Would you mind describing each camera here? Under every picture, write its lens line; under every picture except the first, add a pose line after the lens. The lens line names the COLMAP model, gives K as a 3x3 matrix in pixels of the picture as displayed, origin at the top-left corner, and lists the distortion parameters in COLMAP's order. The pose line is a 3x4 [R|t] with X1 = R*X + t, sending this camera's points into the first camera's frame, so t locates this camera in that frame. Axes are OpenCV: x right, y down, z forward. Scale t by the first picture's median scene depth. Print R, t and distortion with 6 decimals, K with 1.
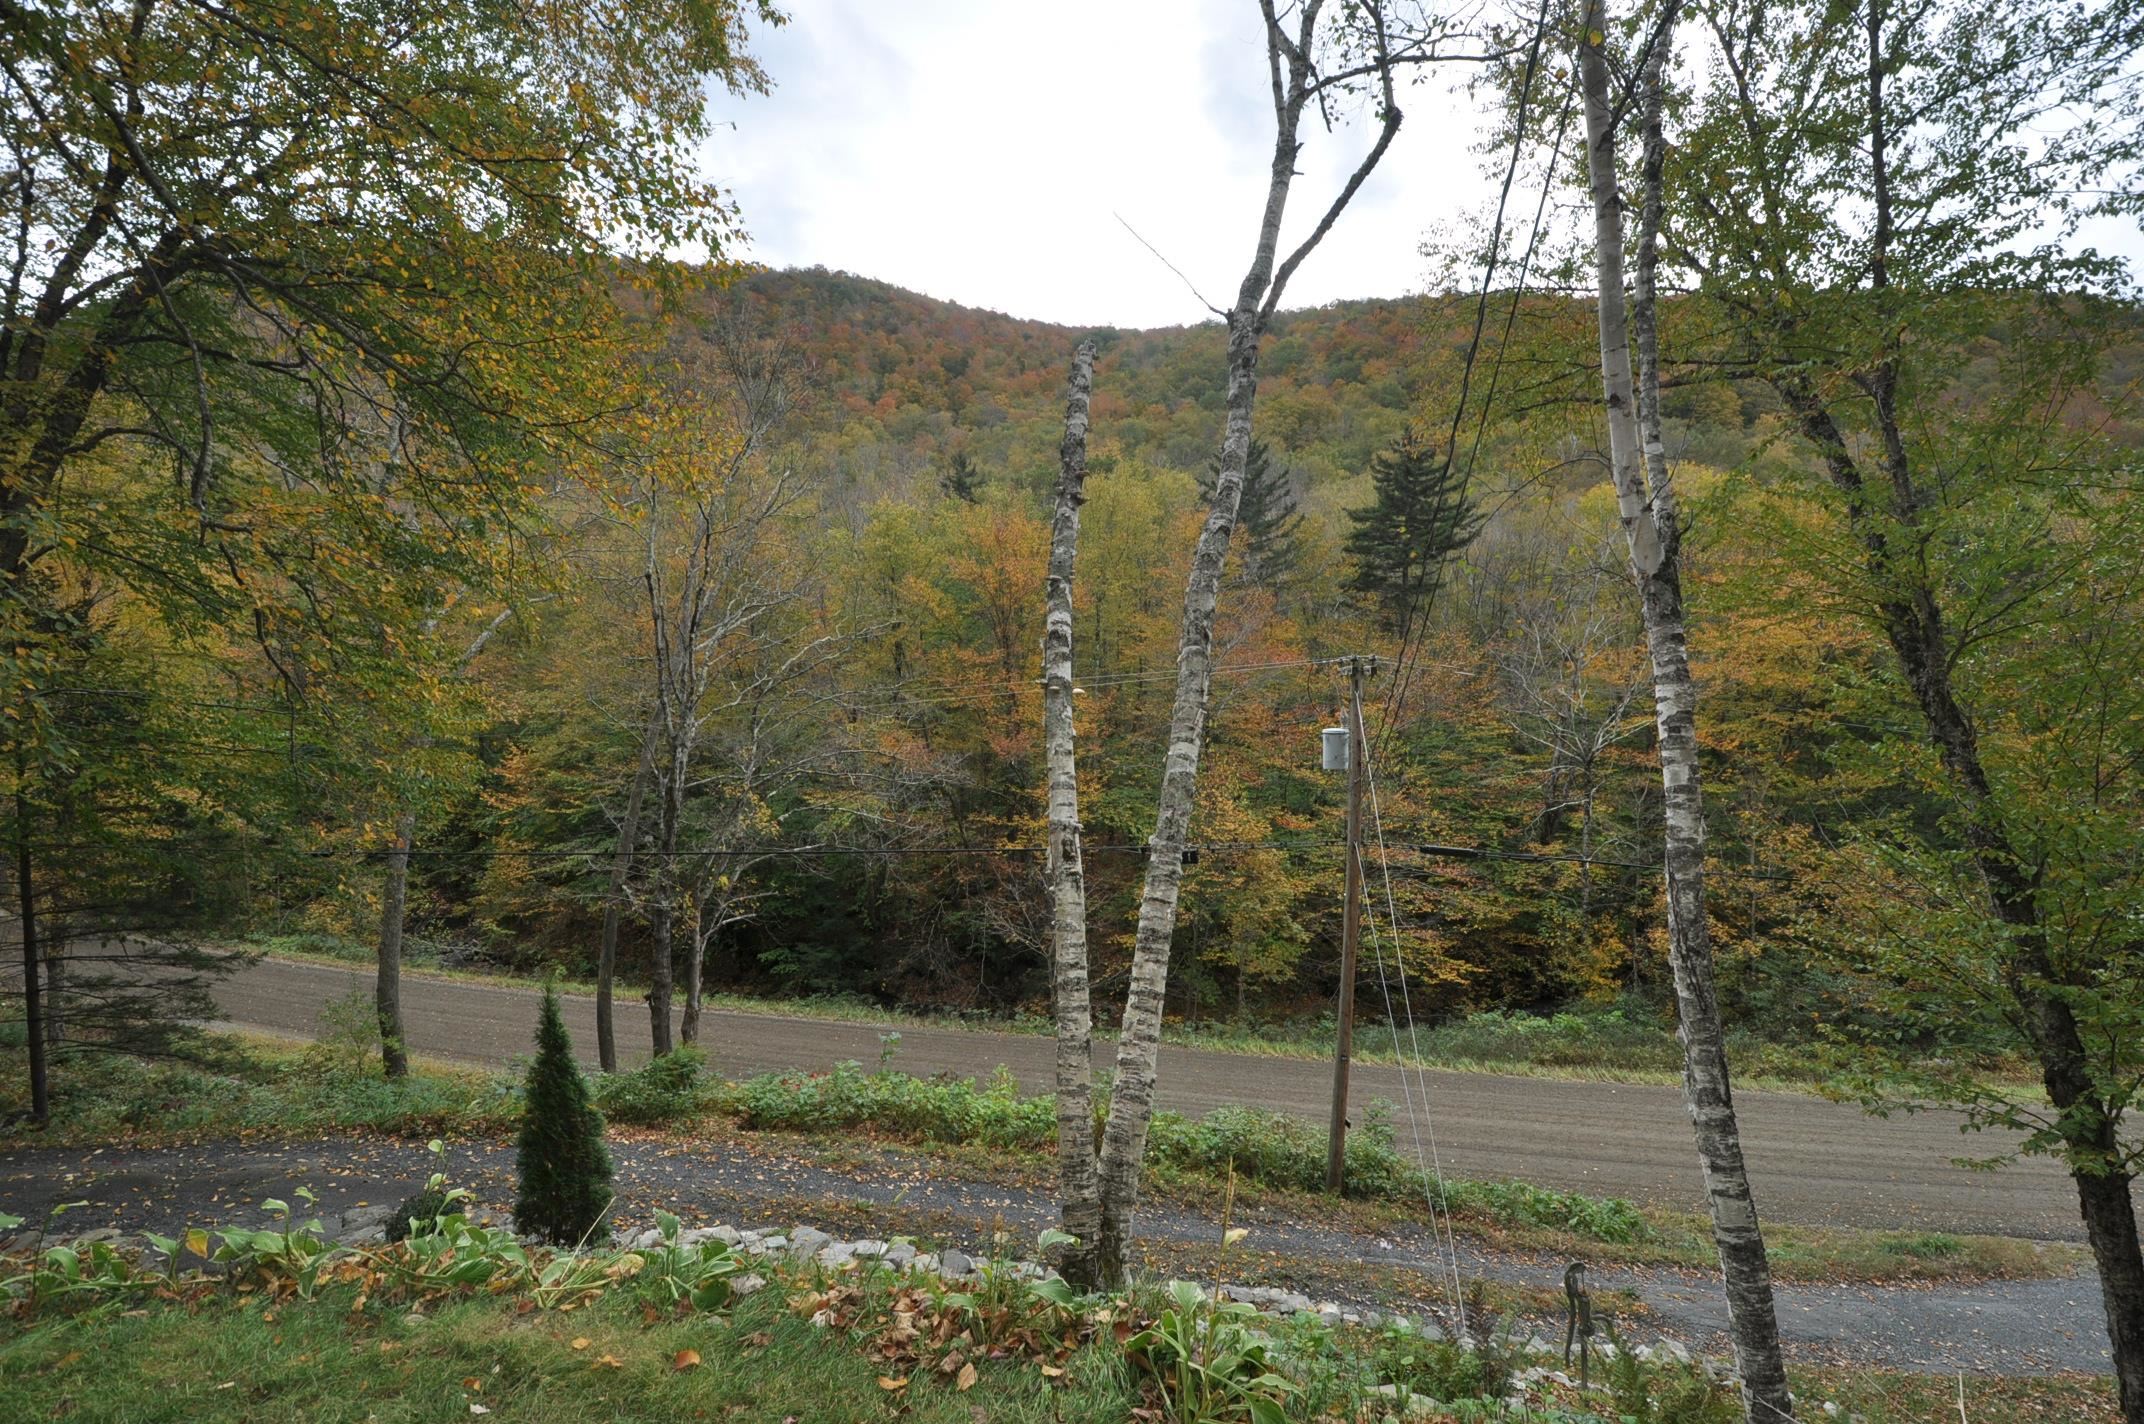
lens RADIAL K [[925.0, 0, 1068.7], [0, 925.0, 714.1], [0, 0, 1]] dist [0.000264, -0.000581]
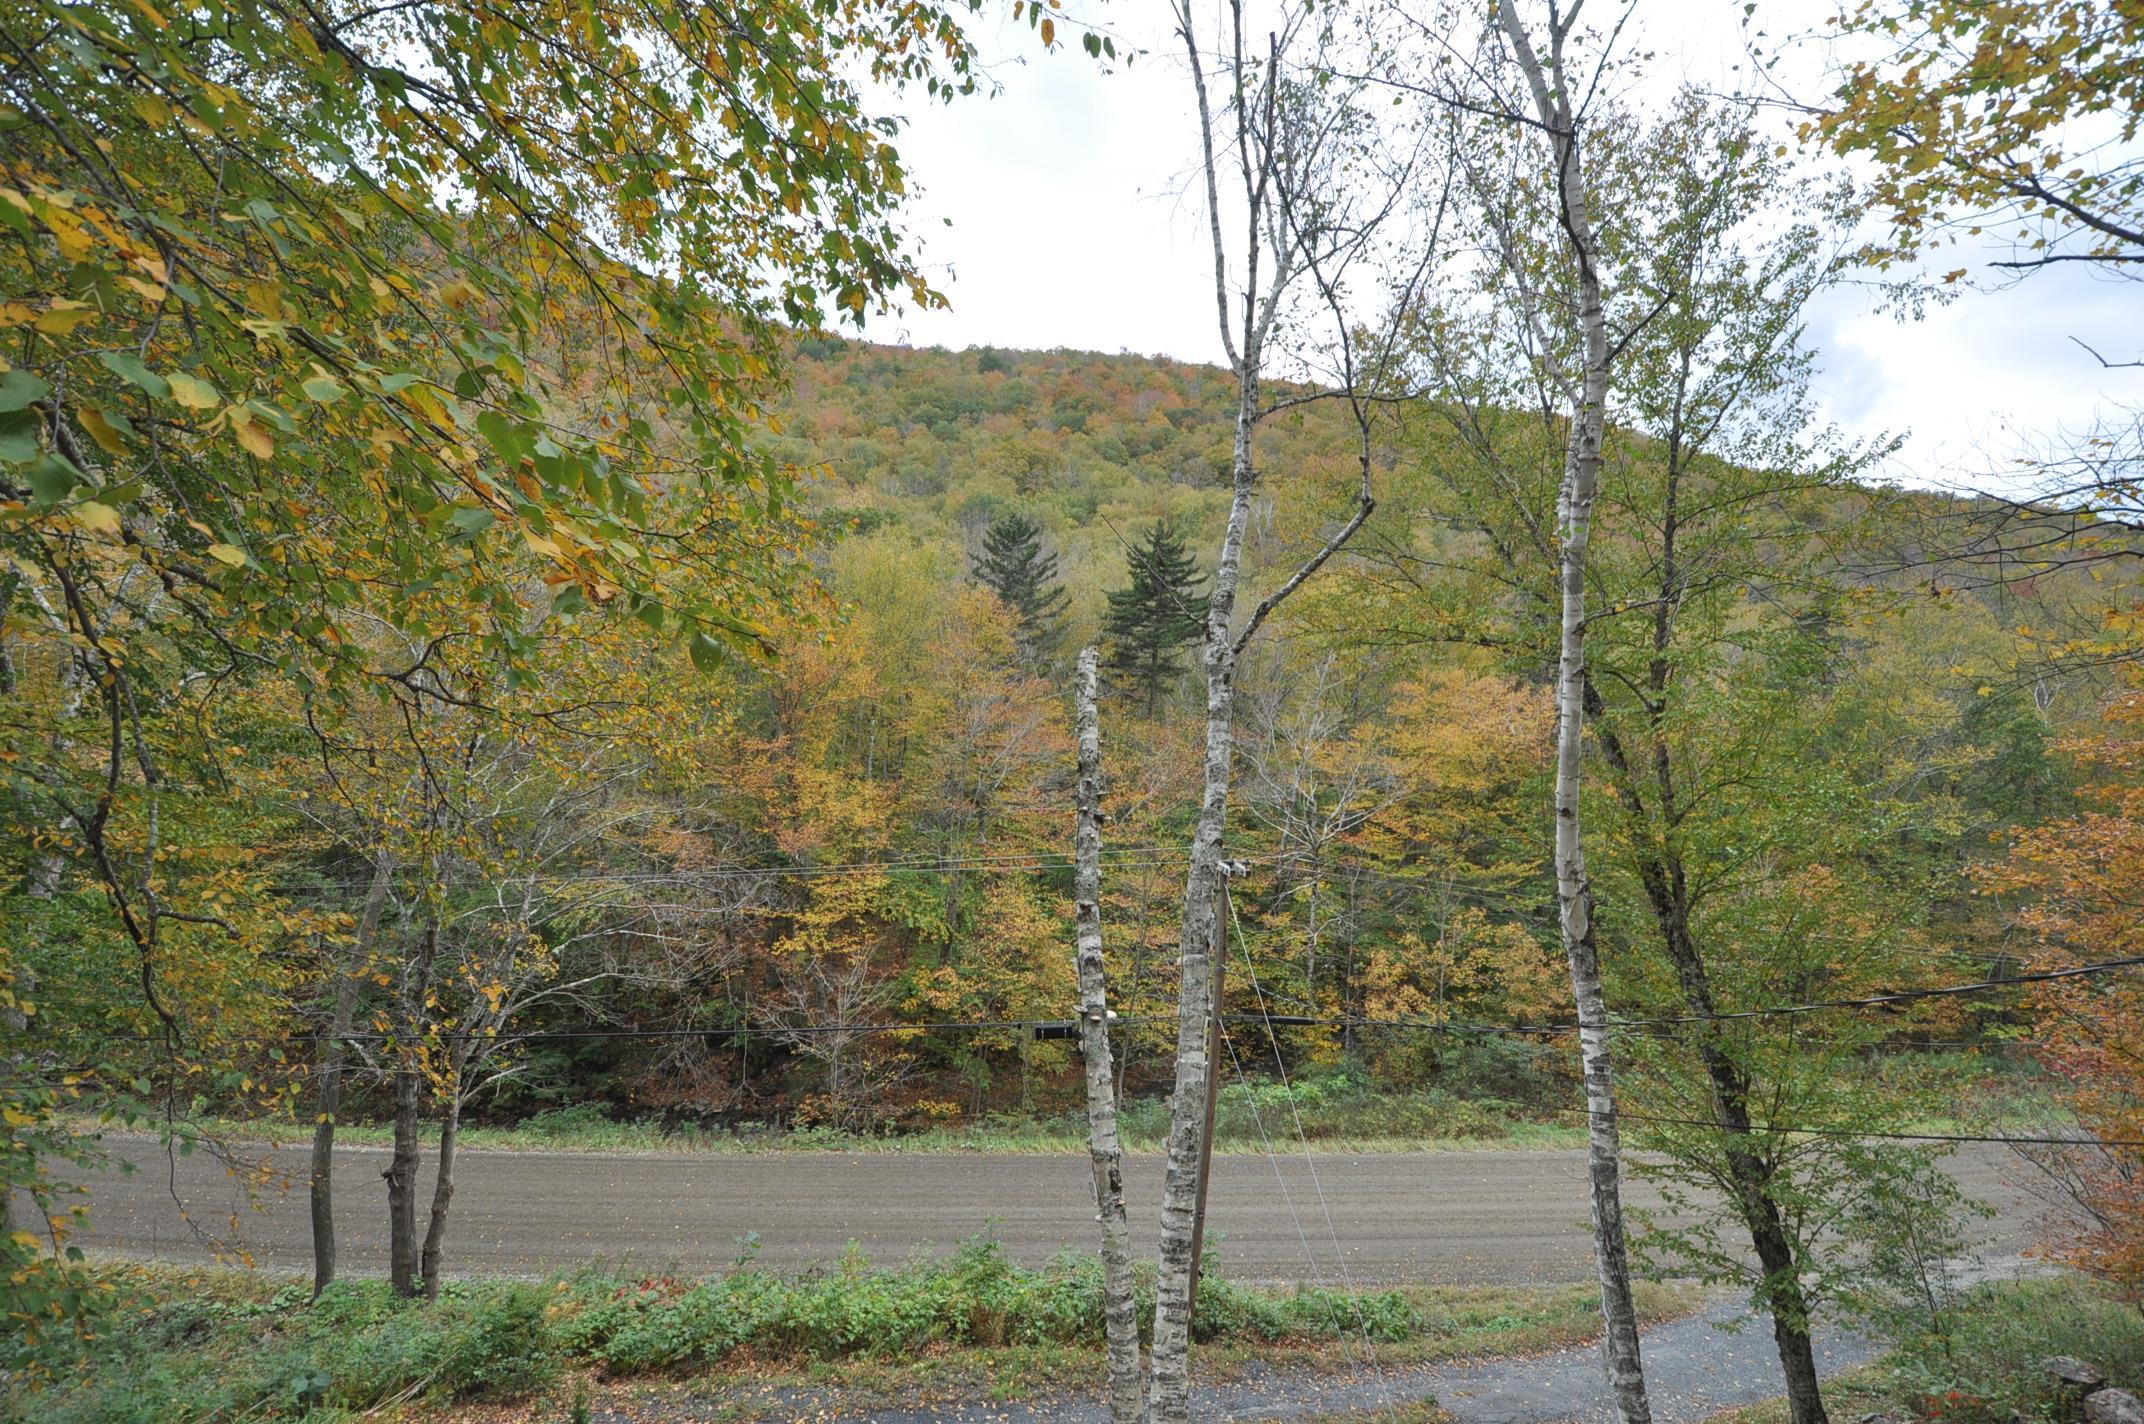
lens RADIAL K [[925.0, 0, 1060.8], [0, 925.0, 712.9], [0, 0, 1]] dist [0.000264, -0.000581]
pose [[0.955587, 0.037040, 0.292374, -0.193499], [-0.030457, 0.999170, -0.027038, -0.178837], [-0.293133, 0.016932, 0.955922, -0.008291]]
